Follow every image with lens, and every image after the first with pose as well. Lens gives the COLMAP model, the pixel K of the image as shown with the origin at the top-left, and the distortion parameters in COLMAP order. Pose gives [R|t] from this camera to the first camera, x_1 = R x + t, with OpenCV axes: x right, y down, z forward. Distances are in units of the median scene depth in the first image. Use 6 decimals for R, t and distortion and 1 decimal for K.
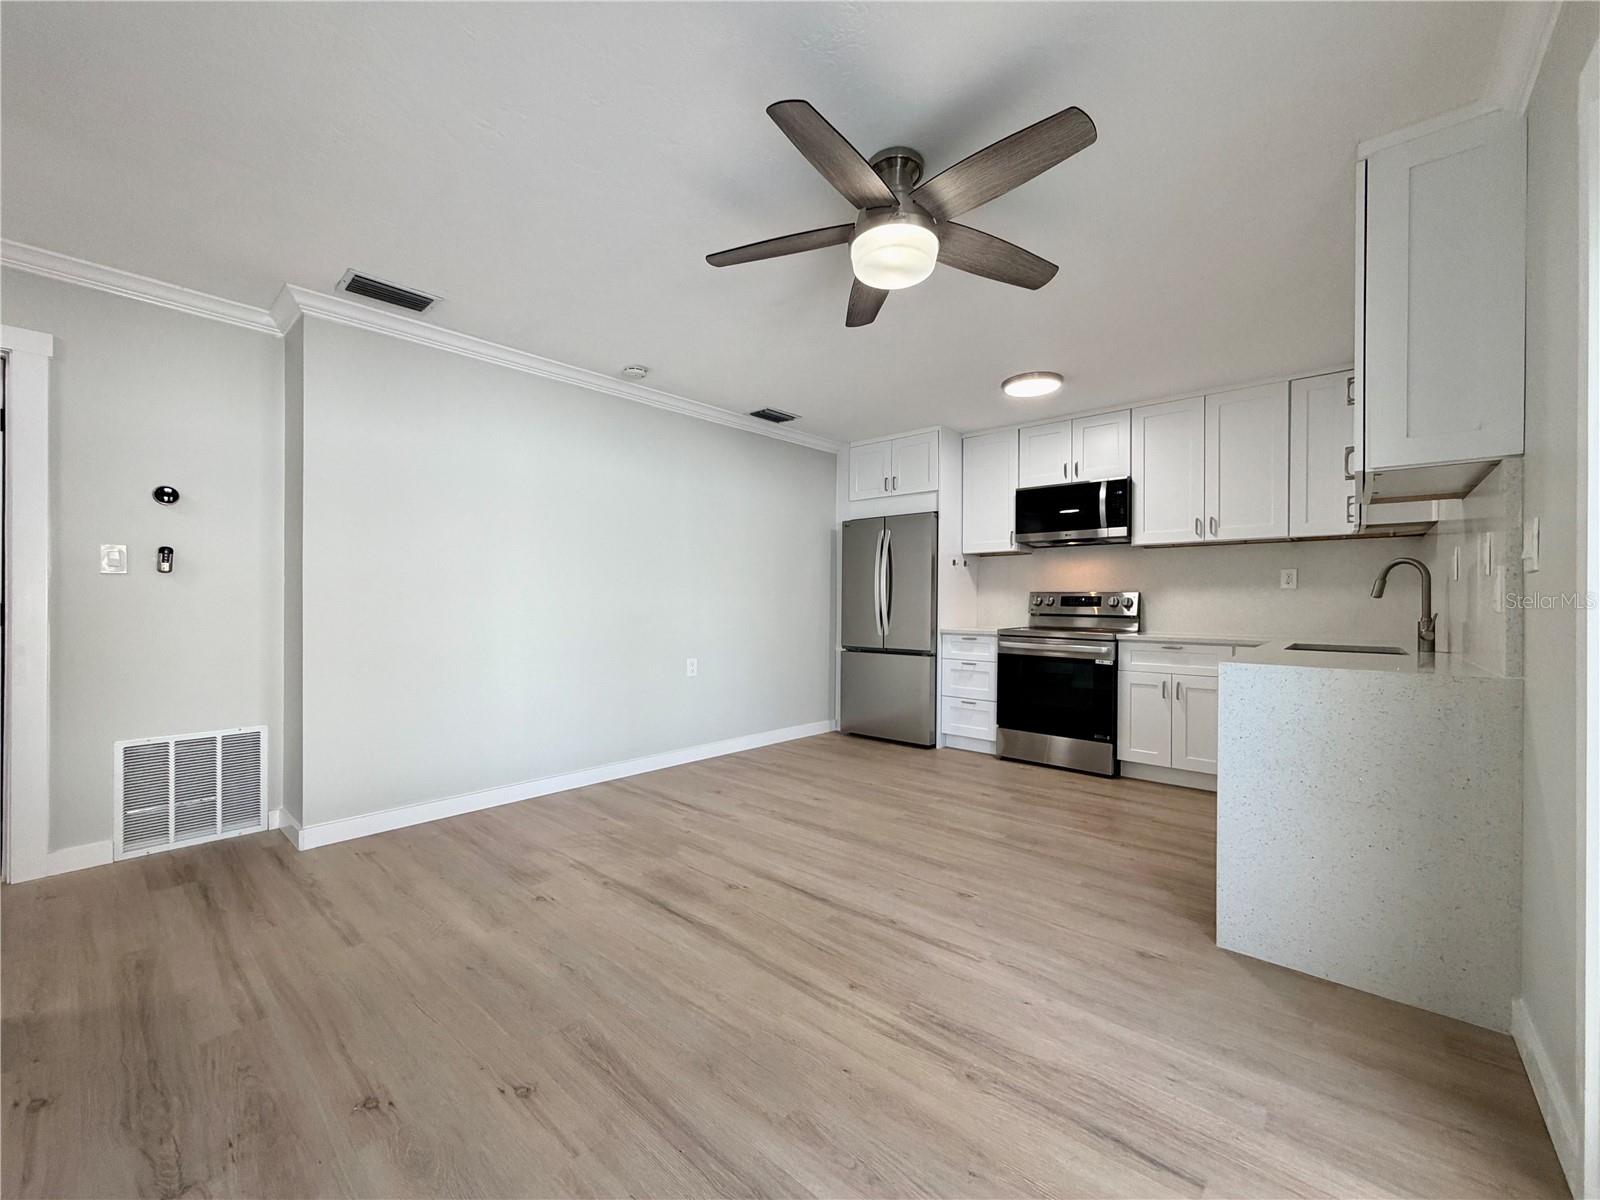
lens RADIAL K [[636.9, 0, 797.5], [0, 636.9, 602.3], [0, 0, 1]] dist [0.000659, -0.000291]
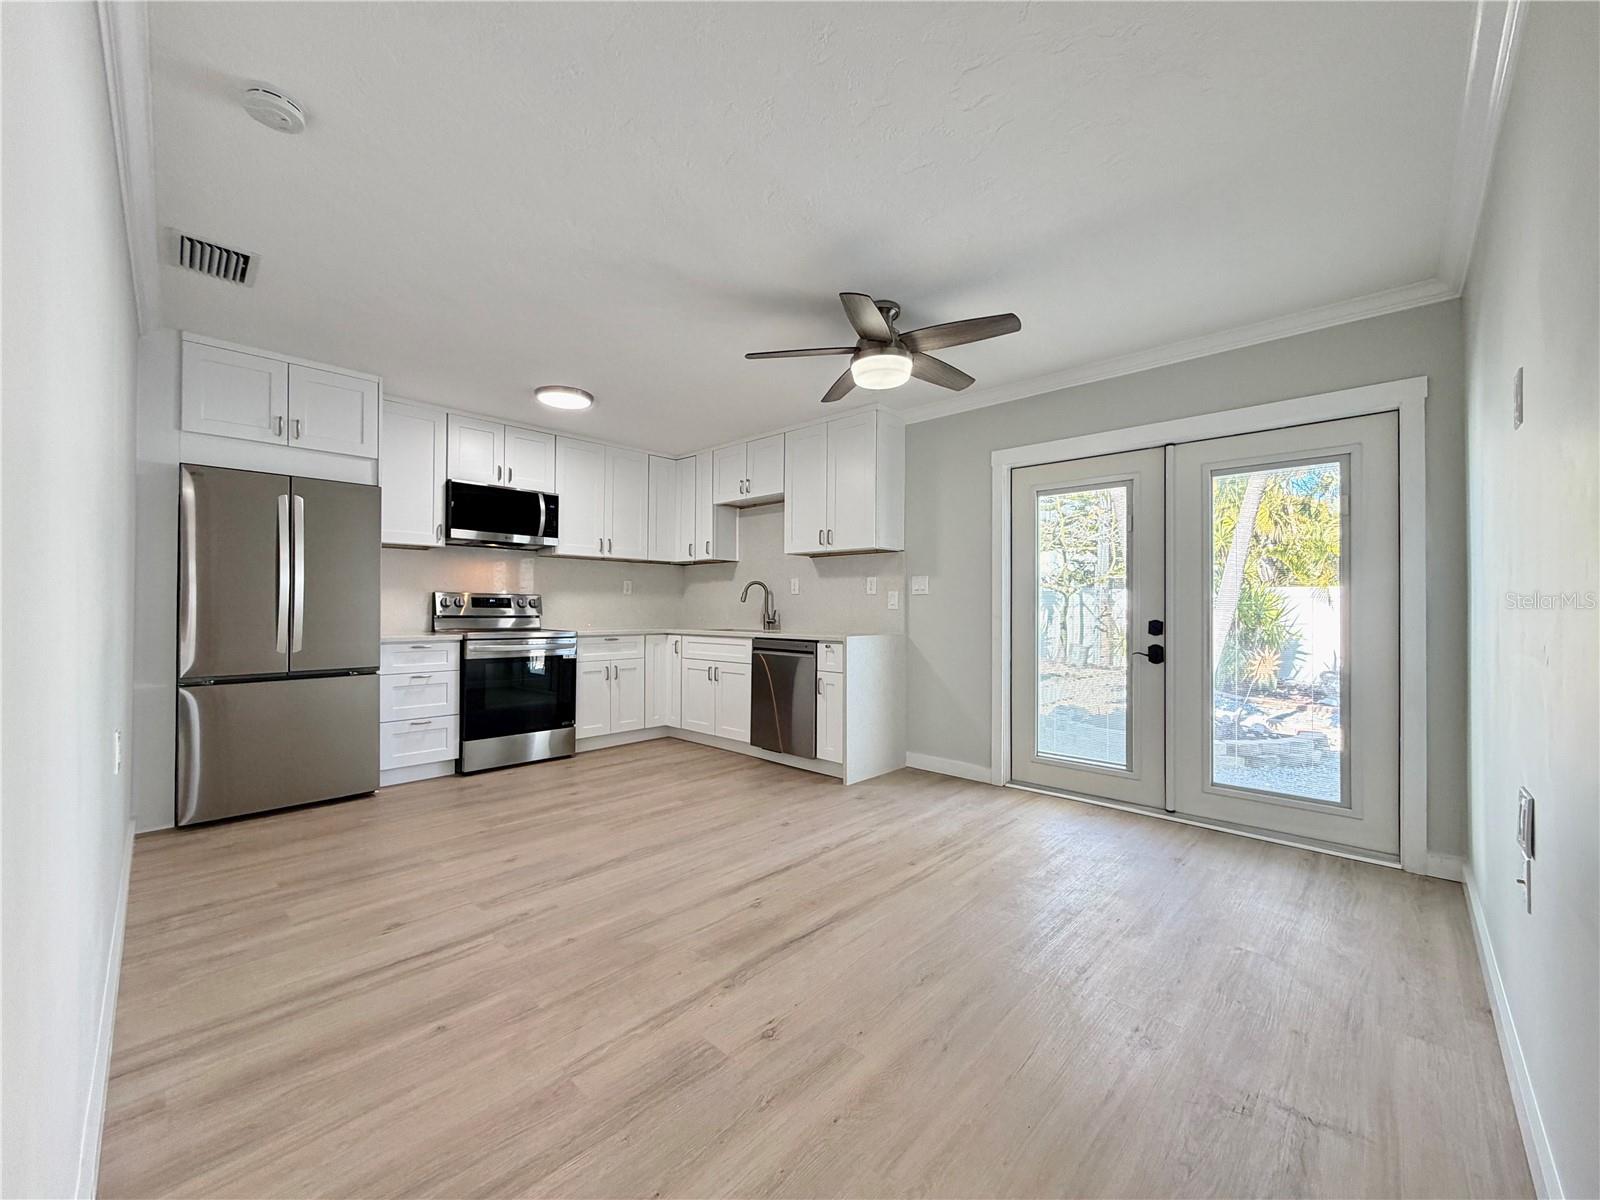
lens RADIAL K [[636.9, 0, 797.5], [0, 636.9, 602.3], [0, 0, 1]] dist [0.000659, -0.000291]
pose [[0.037872, 0.001391, 0.999282, -0.709677], [-0.003295, 0.999994, -0.001267, -0.002998], [-0.999277, -0.003245, 0.037877, 0.610330]]
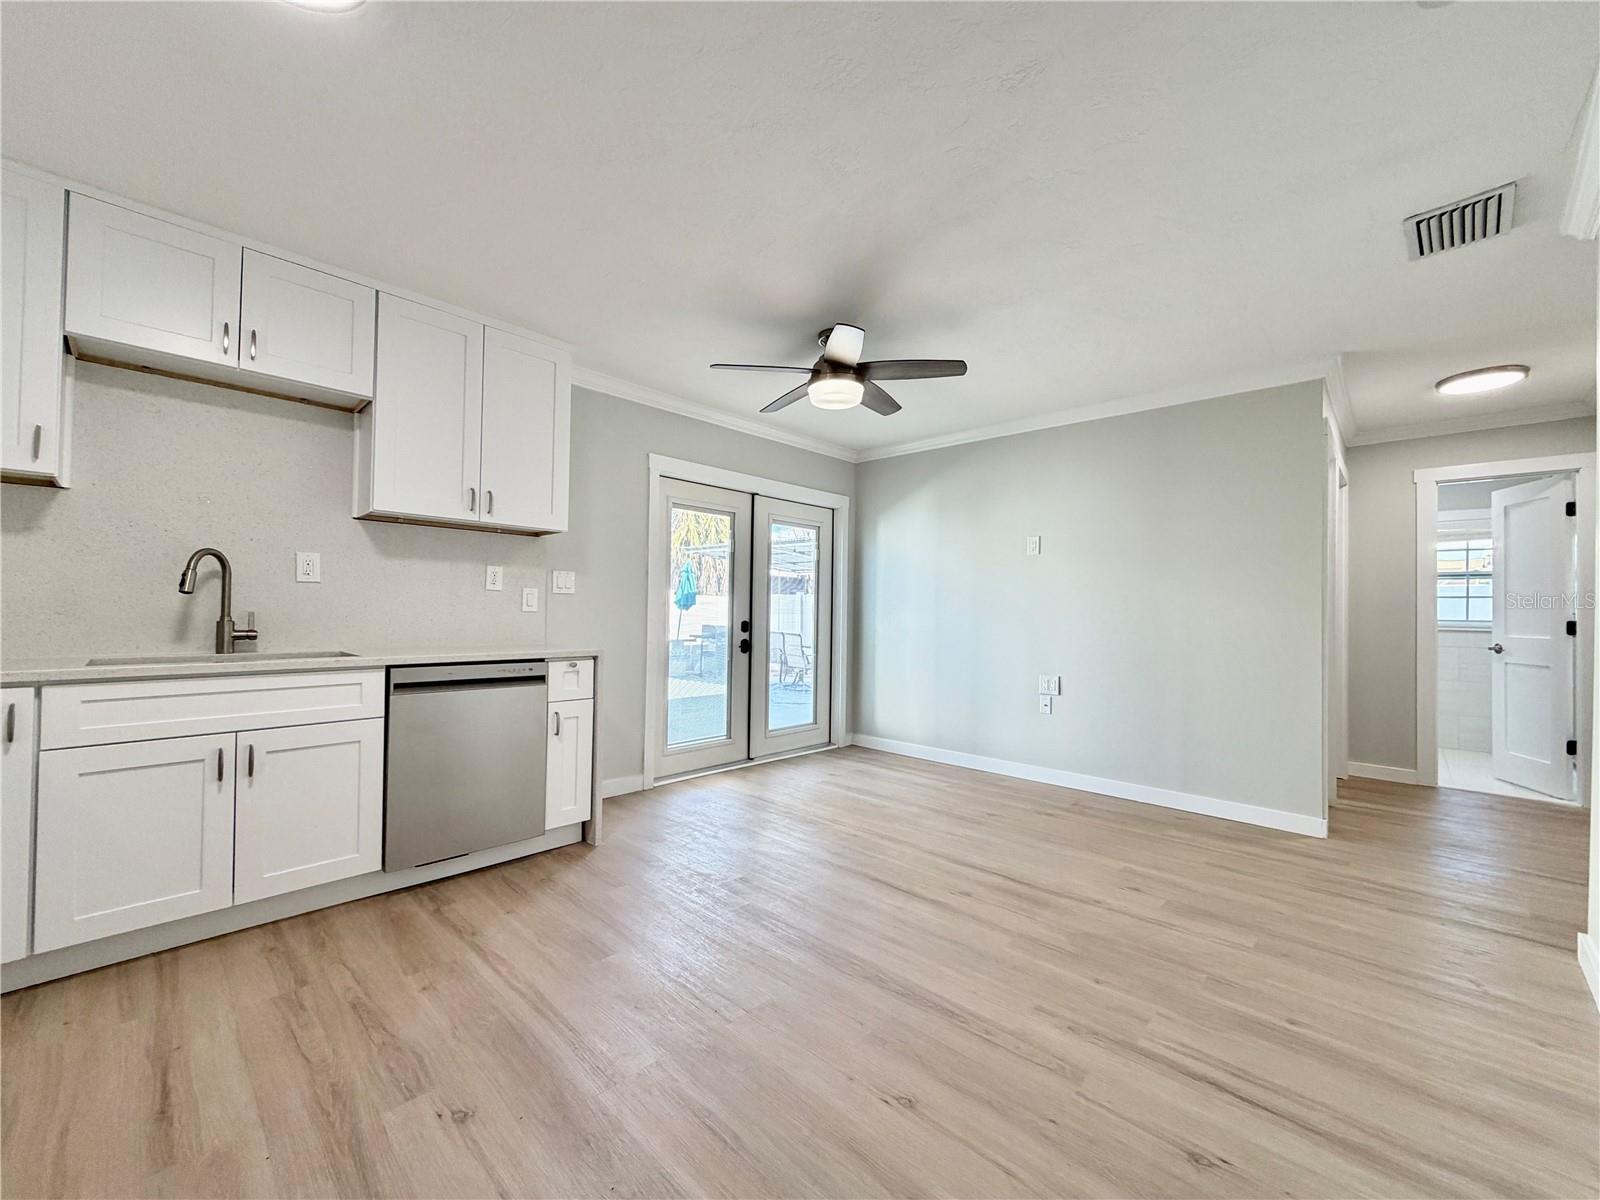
lens RADIAL K [[636.9, 0, 797.5], [0, 636.9, 602.3], [0, 0, 1]] dist [0.000659, -0.000291]
pose [[-0.998596, -0.020202, 0.048964, 0.085268], [-0.020944, 0.999673, -0.014694, 0.000011], [-0.048651, -0.015699, -0.998692, 1.378839]]
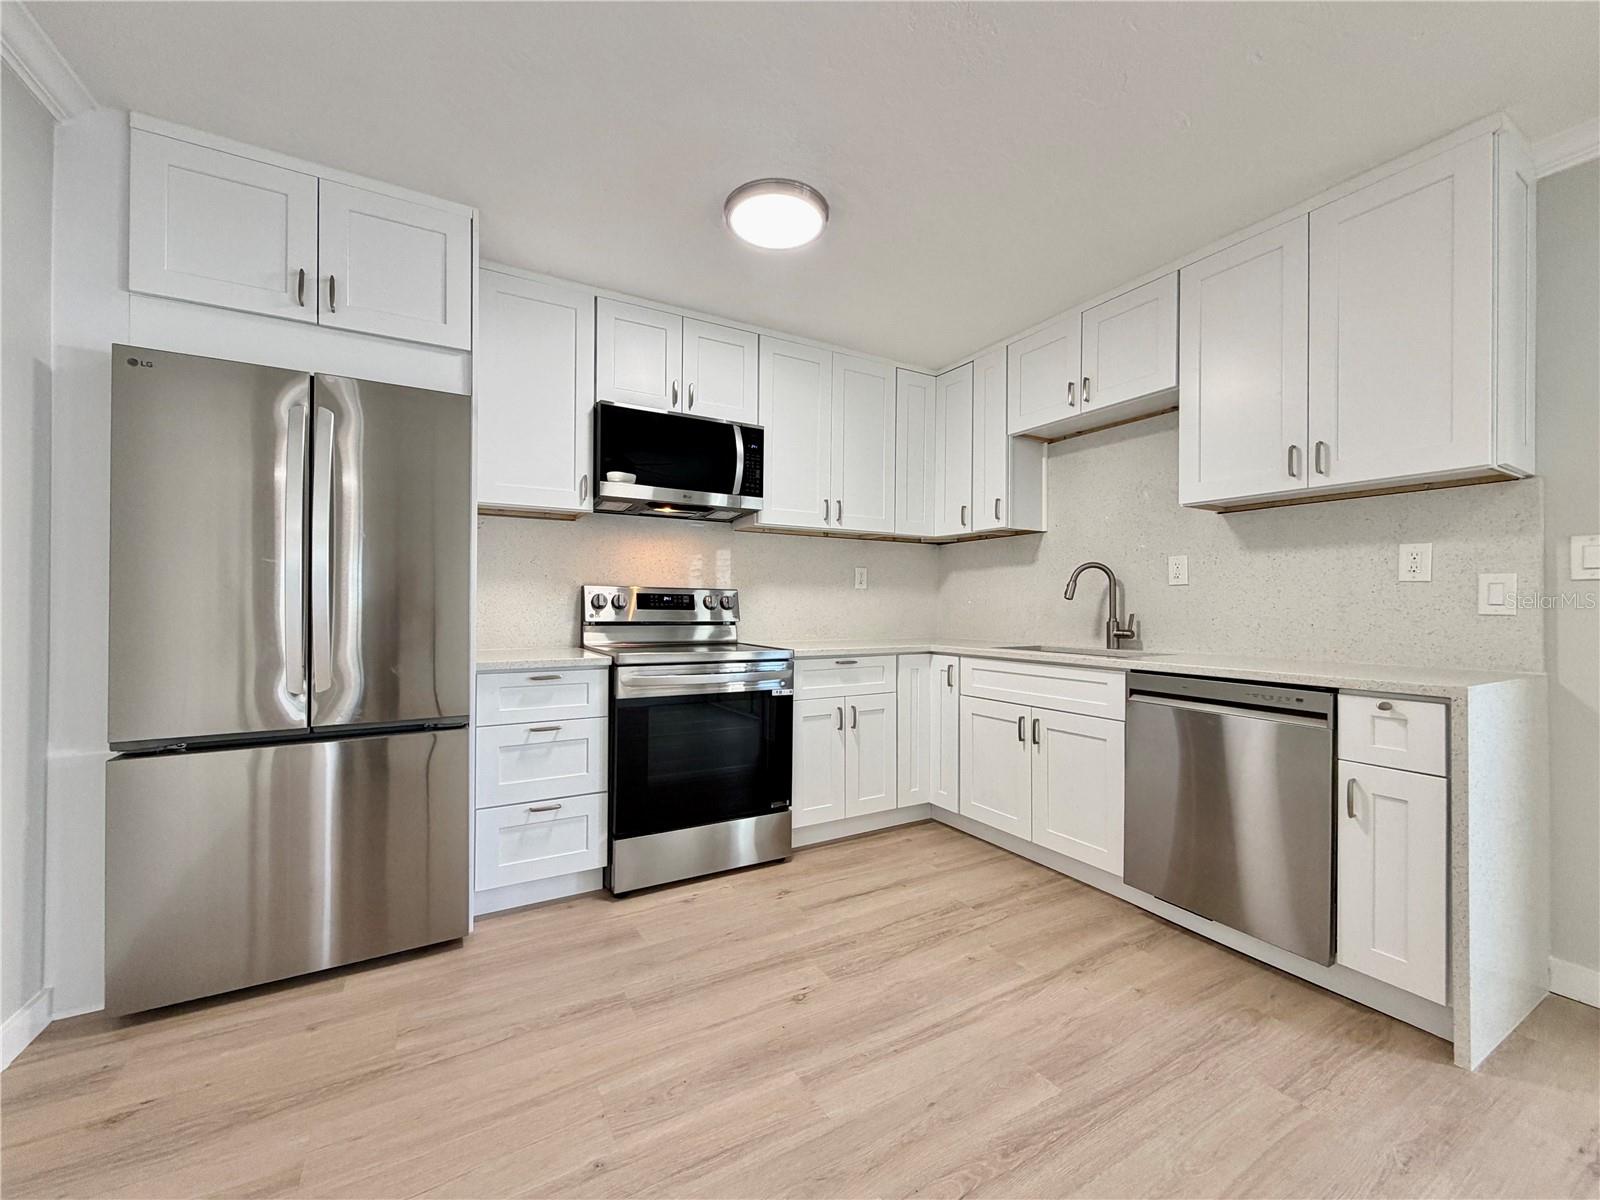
lens RADIAL K [[636.9, 0, 797.5], [0, 636.9, 602.3], [0, 0, 1]] dist [0.000659, -0.000291]
pose [[0.326708, -0.000483, 0.945125, -0.167019], [-0.001469, 0.999998, 0.001019, -0.001997], [-0.945124, -0.001721, 0.326707, 0.847784]]
